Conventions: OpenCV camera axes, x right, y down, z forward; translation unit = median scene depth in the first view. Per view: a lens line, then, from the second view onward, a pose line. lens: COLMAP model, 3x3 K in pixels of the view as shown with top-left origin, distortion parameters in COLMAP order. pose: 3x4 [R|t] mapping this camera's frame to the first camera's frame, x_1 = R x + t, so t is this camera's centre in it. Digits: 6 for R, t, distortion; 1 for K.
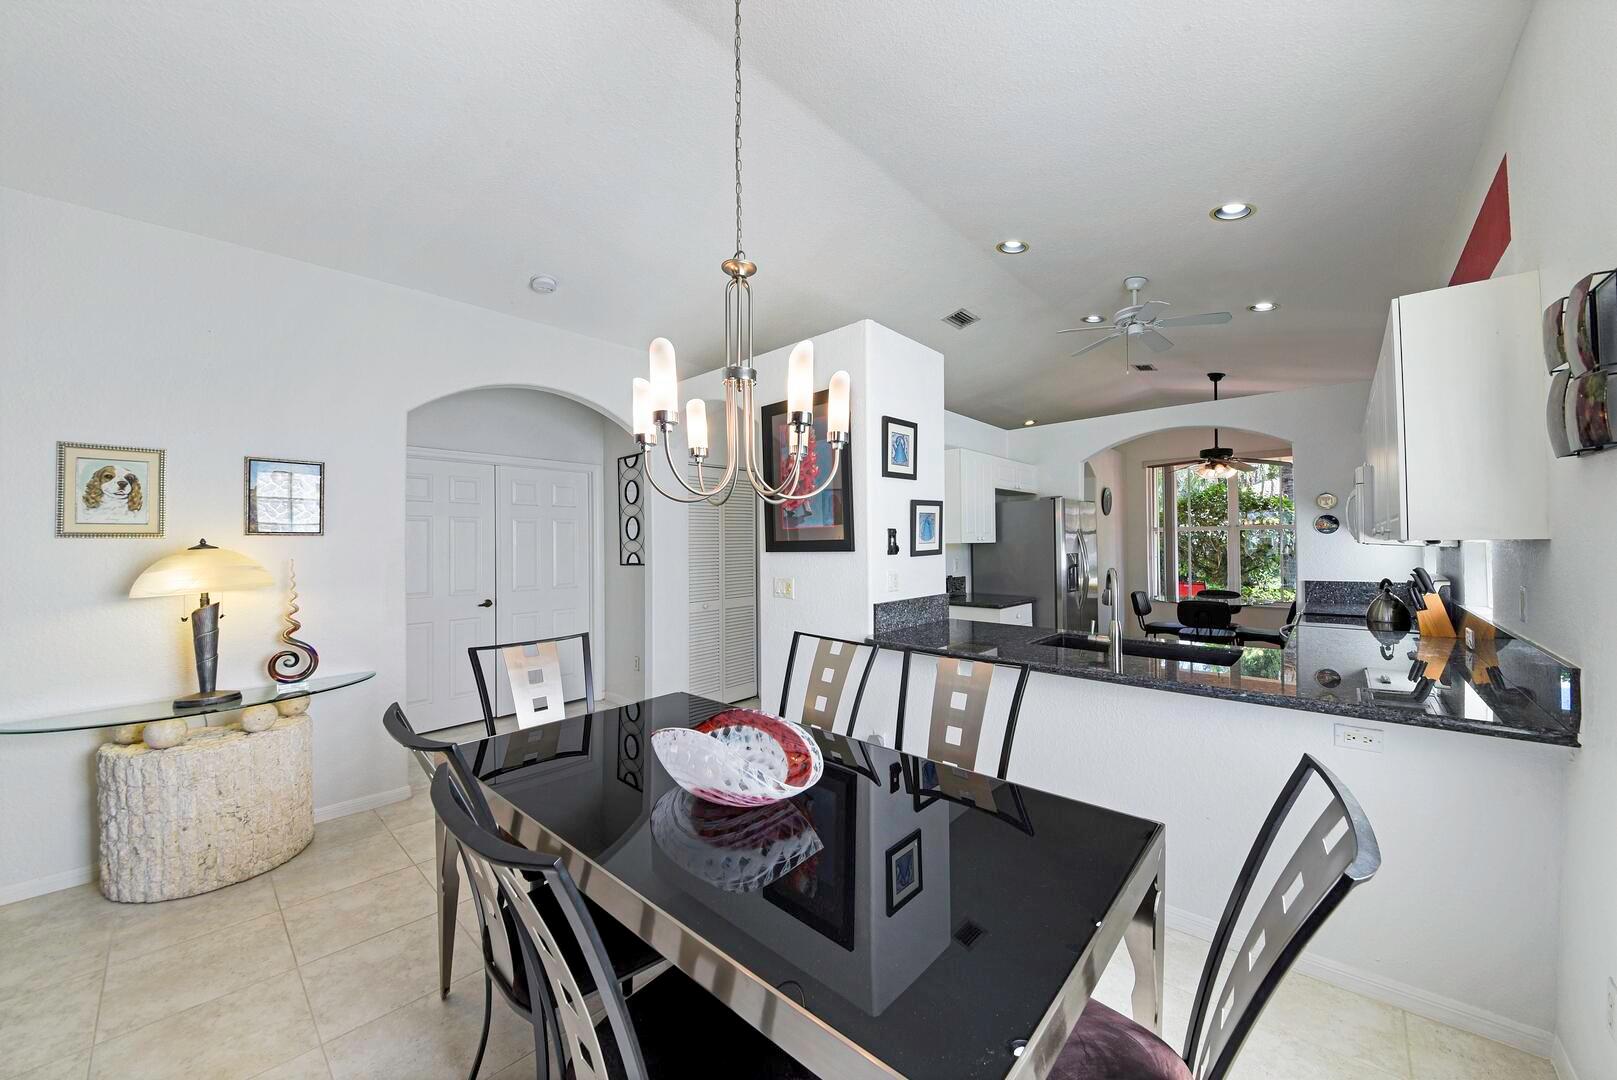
lens RADIAL K [[593.1, 0, 811.3], [0, 593.1, 538.5], [0, 0, 1]] dist [-0.026572, -0.000221]
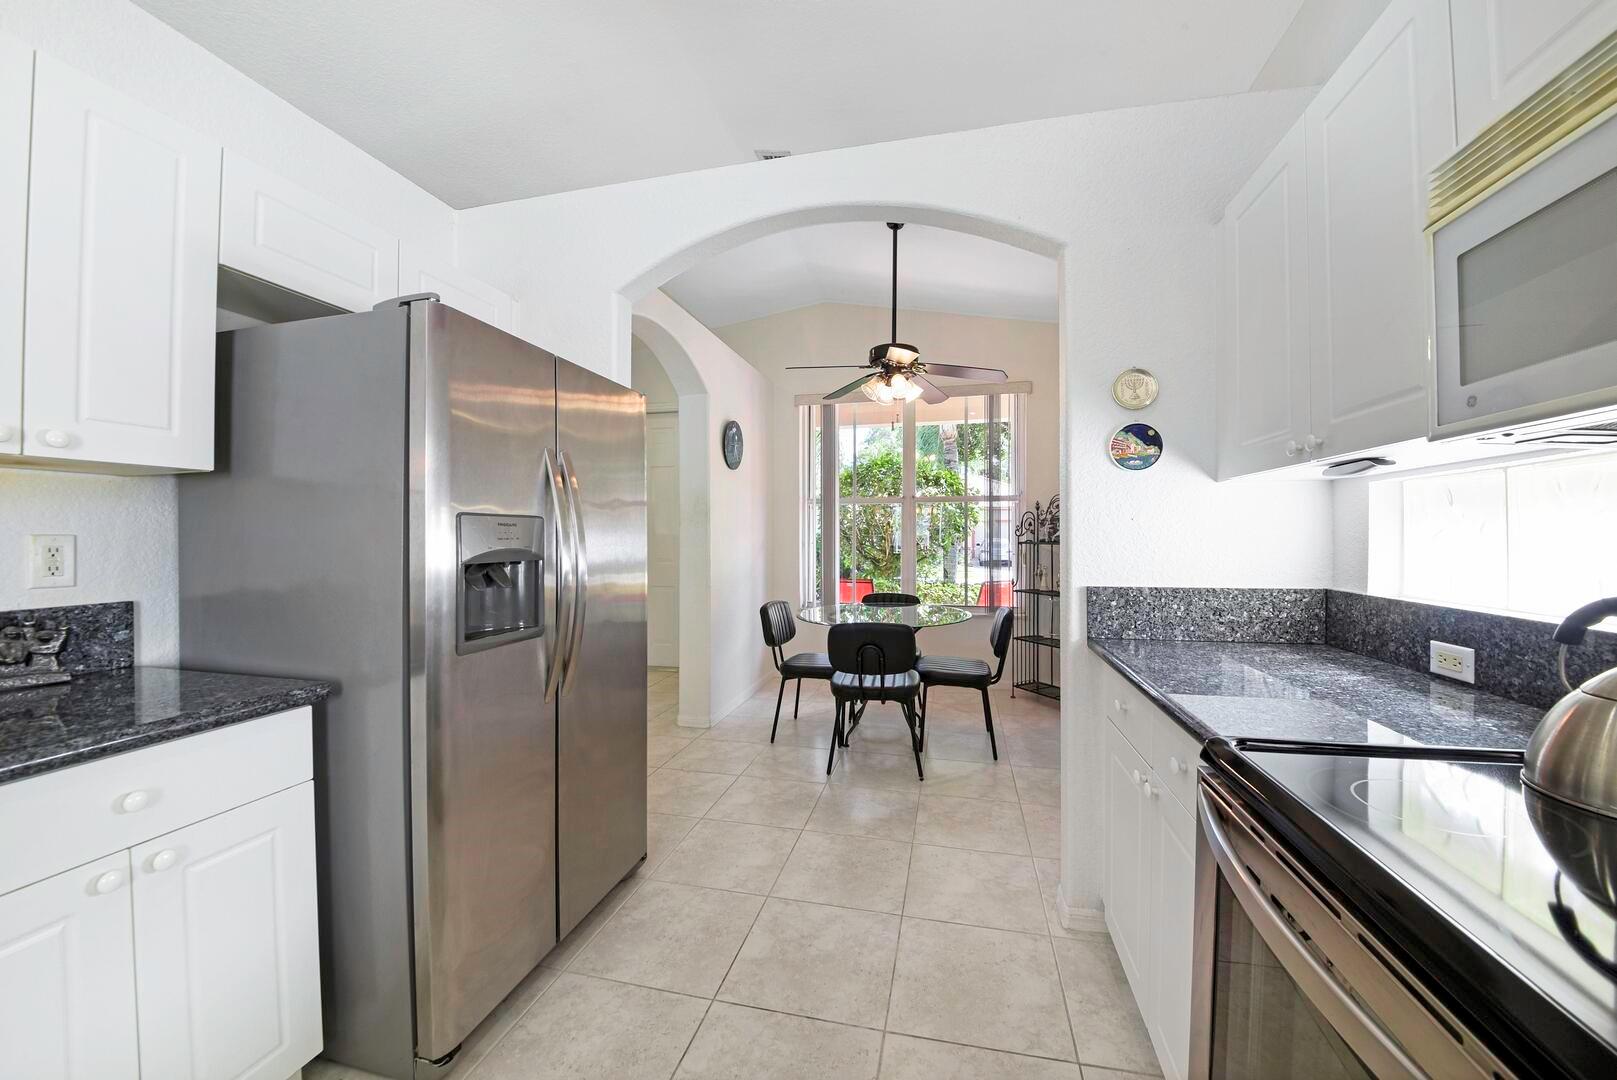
lens RADIAL K [[593.1, 0, 814.2], [0, 593.1, 540.3], [0, 0, 1]] dist [-0.026572, -0.000221]
pose [[0.879349, -0.001560, 0.476175, 0.349717], [-0.004647, 0.999919, 0.011857, 0.025895], [-0.476155, -0.012639, 0.879271, 0.526316]]
